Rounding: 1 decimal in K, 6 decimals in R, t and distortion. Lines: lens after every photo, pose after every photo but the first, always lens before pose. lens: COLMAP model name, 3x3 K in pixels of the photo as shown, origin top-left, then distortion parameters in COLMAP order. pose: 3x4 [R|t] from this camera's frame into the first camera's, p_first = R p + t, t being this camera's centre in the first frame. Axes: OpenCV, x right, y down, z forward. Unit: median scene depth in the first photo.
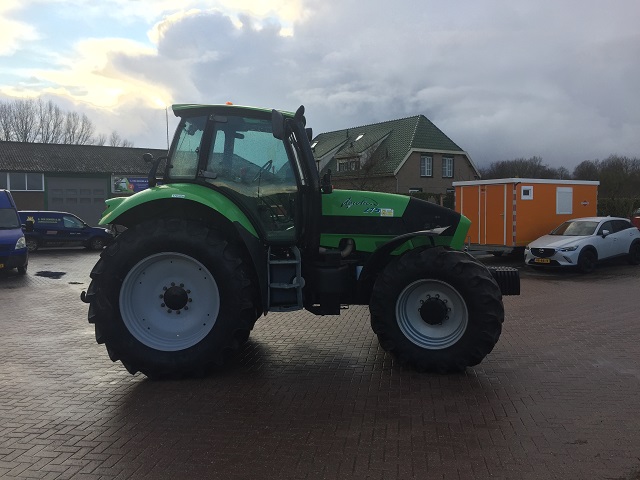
lens RADIAL K [[543.7, 0, 320.0], [0, 543.7, 240.0], [0, 0, 1]] dist [0.061762, -0.000819]
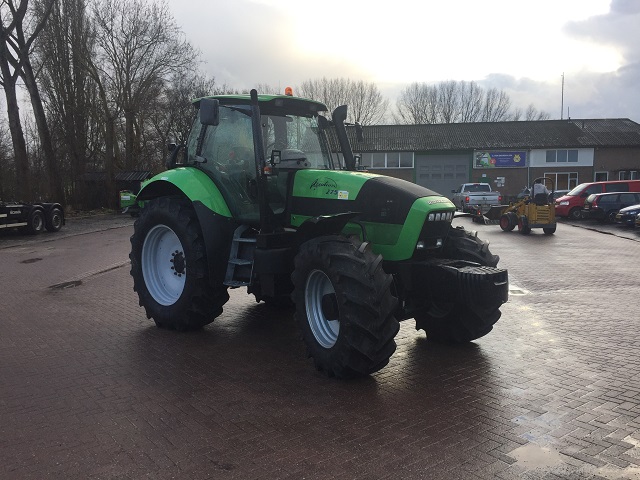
lens RADIAL K [[549.6, 0, 319.1], [0, 549.6, 233.3], [0, 0, 1]] dist [0.011979, 0.003112]
pose [[0.739087, 0.064374, -0.670527, 0.113248], [-0.040982, 0.997876, 0.050628, -0.004897], [0.672362, -0.009939, 0.740155, 0.045571]]
